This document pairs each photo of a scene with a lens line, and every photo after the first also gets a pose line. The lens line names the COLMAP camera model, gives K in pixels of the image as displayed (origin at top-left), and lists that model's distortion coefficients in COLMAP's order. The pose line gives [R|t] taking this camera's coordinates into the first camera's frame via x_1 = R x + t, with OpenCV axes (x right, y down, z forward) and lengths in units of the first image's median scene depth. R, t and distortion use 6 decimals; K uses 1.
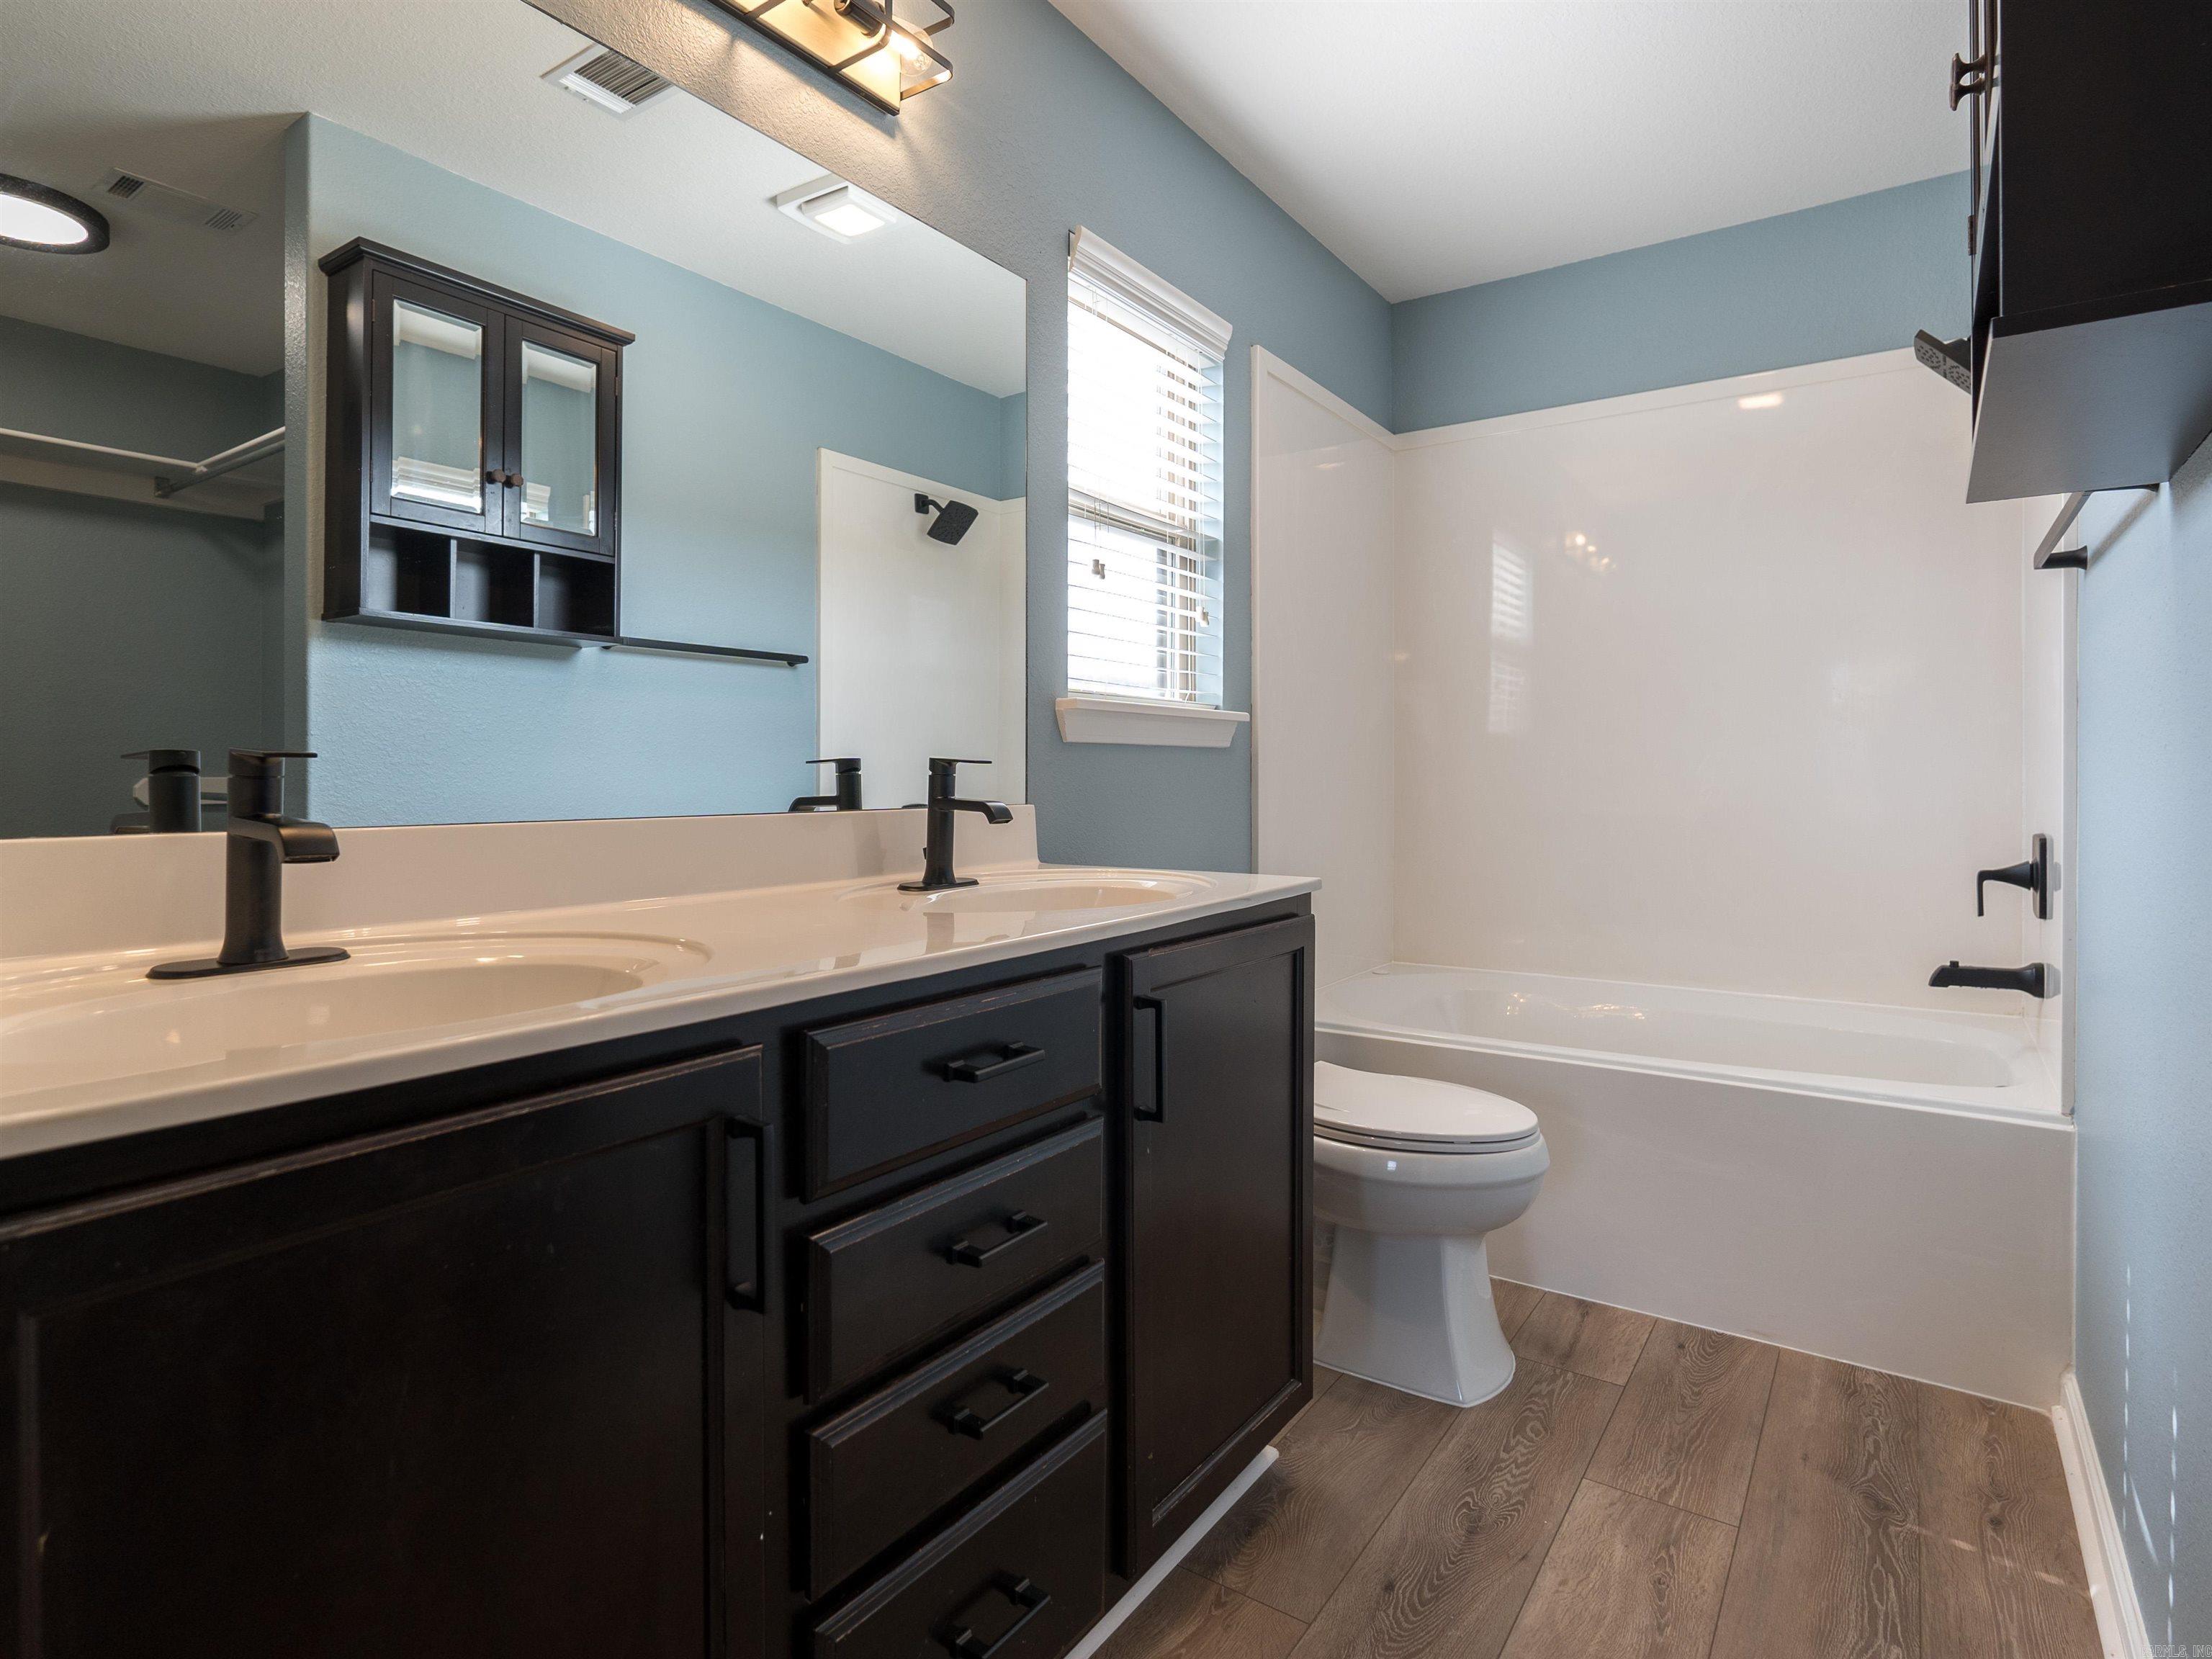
lens RADIAL K [[1183.3, 0, 1096.8], [0, 1183.3, 817.0], [0, 0, 1]] dist [-0.015253, 0.001297]
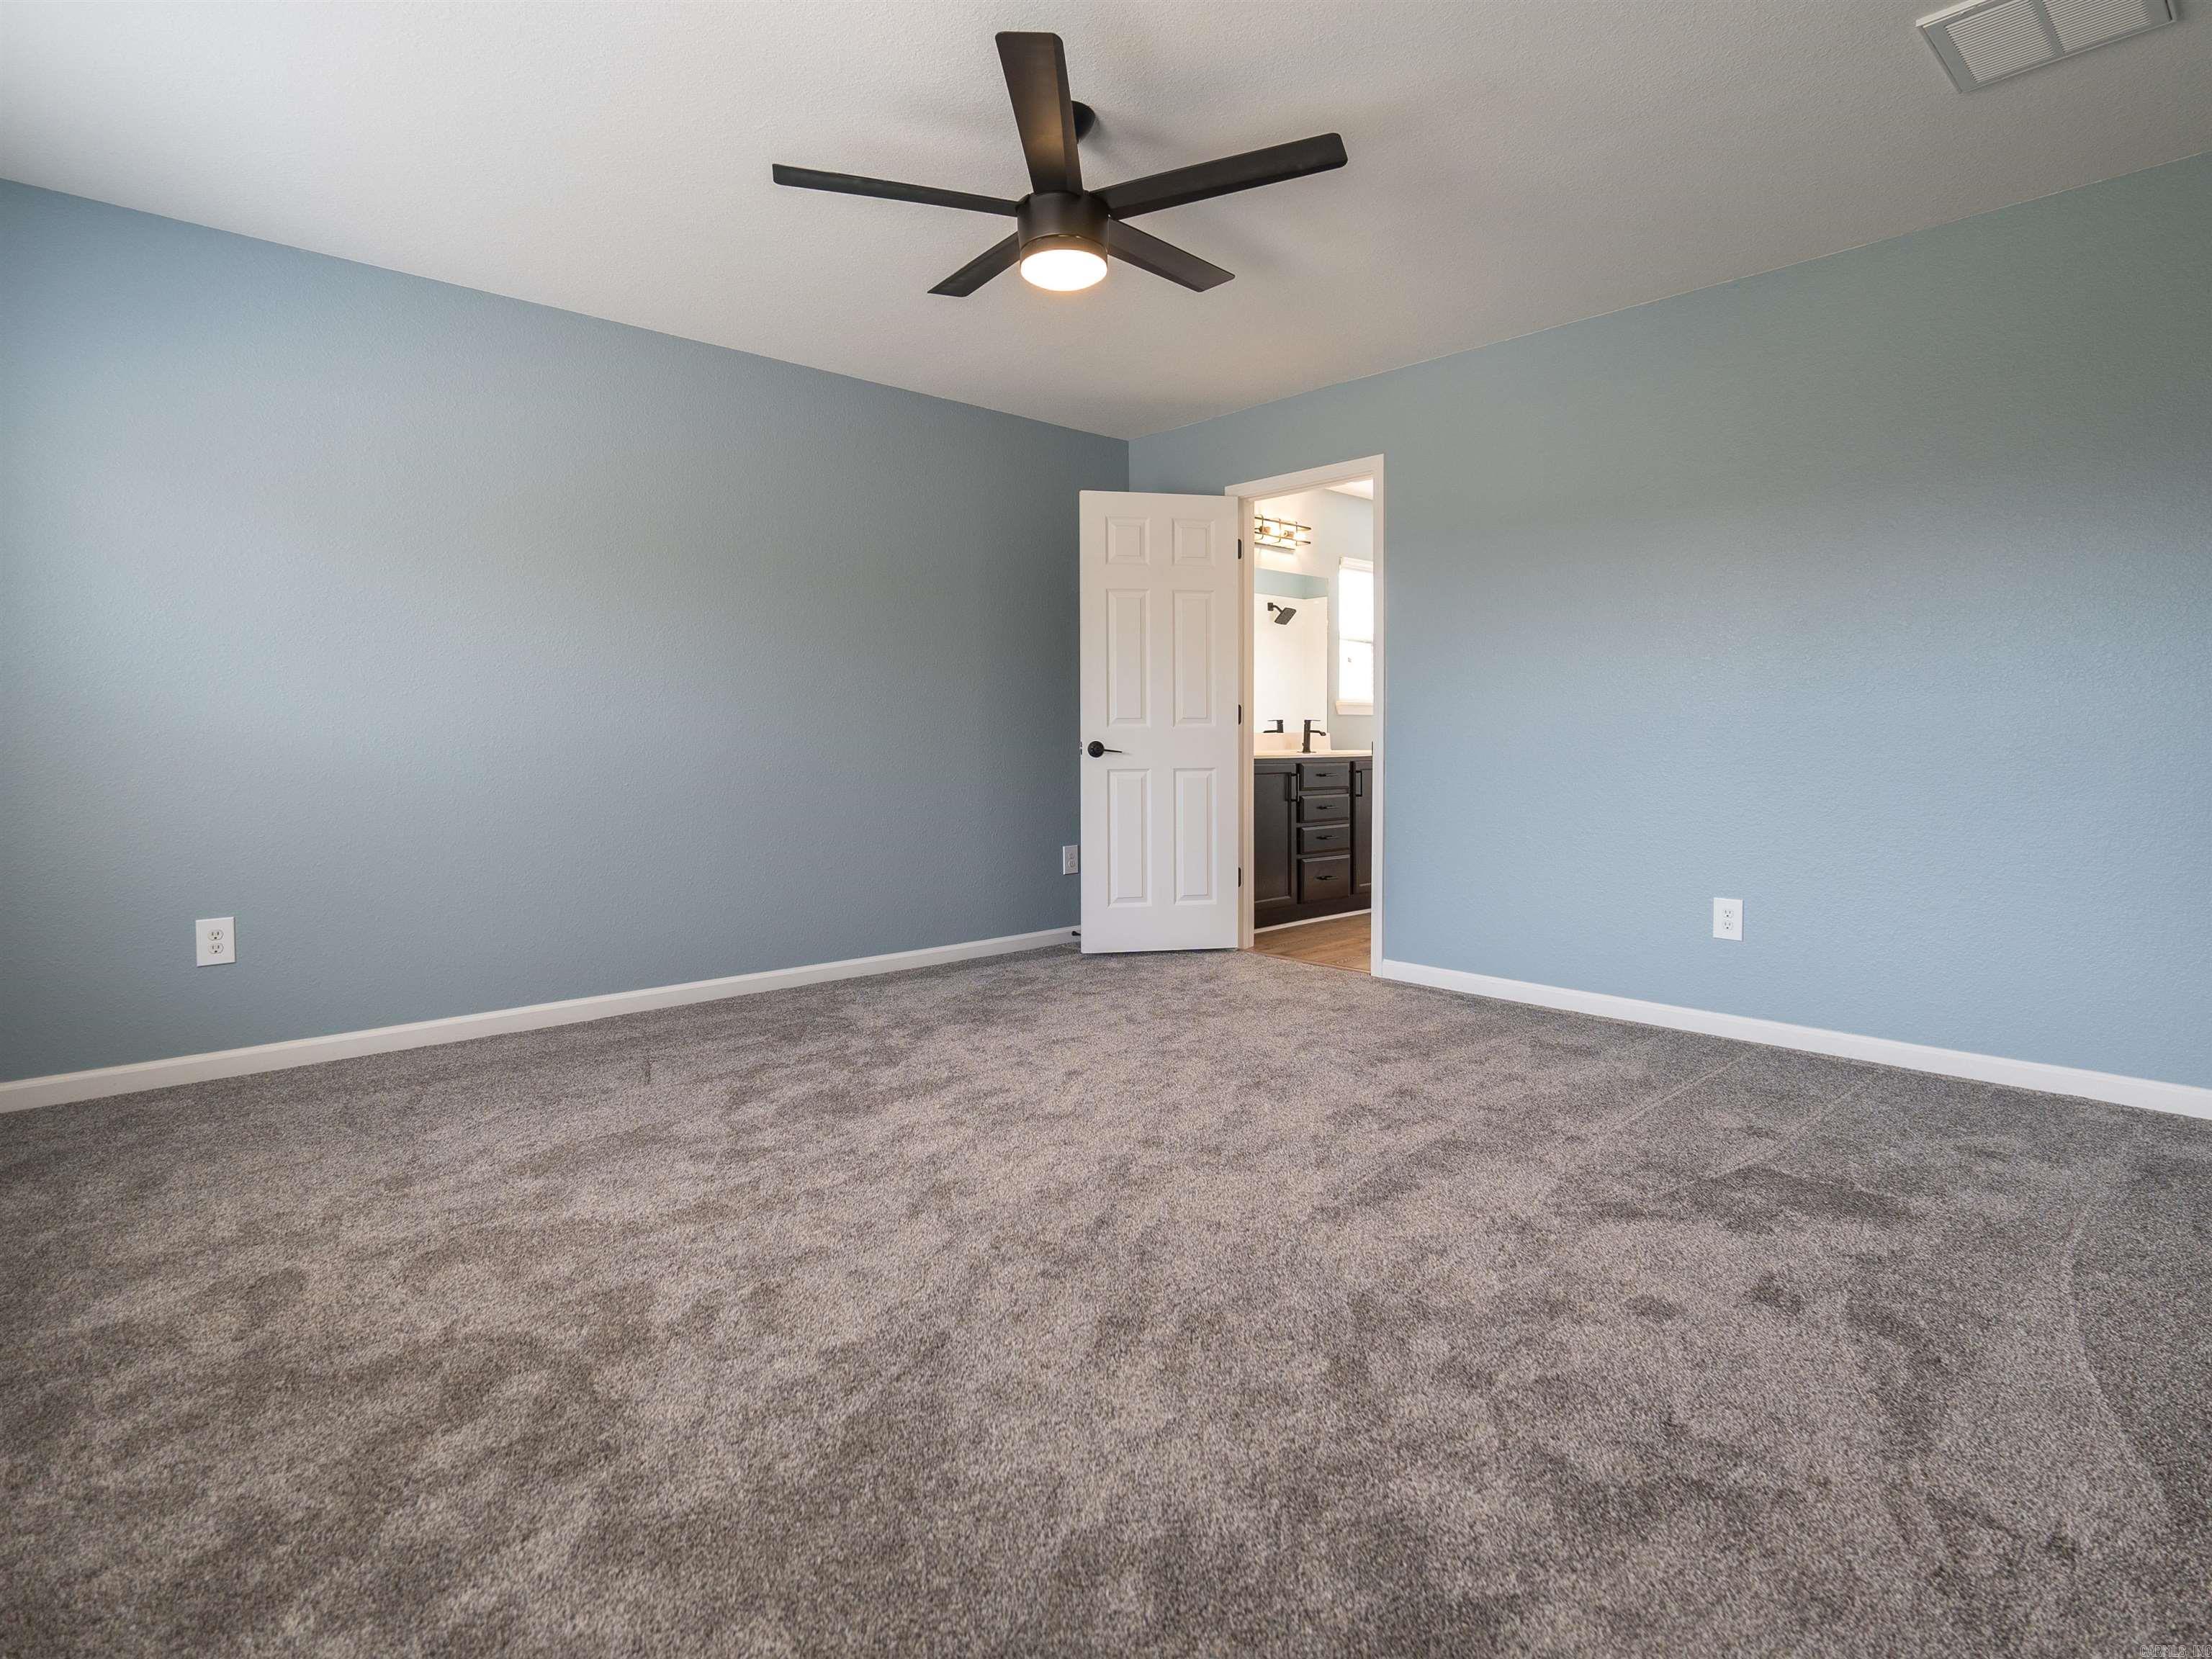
lens RADIAL K [[1183.3, 0, 1096.8], [0, 1183.3, 817.0], [0, 0, 1]] dist [-0.015253, 0.001297]
pose [[0.977200, 0.004661, -0.212268, 0.018293], [0.002091, 0.999499, 0.031574, 0.144822], [0.212309, -0.031298, 0.976701, -2.904273]]
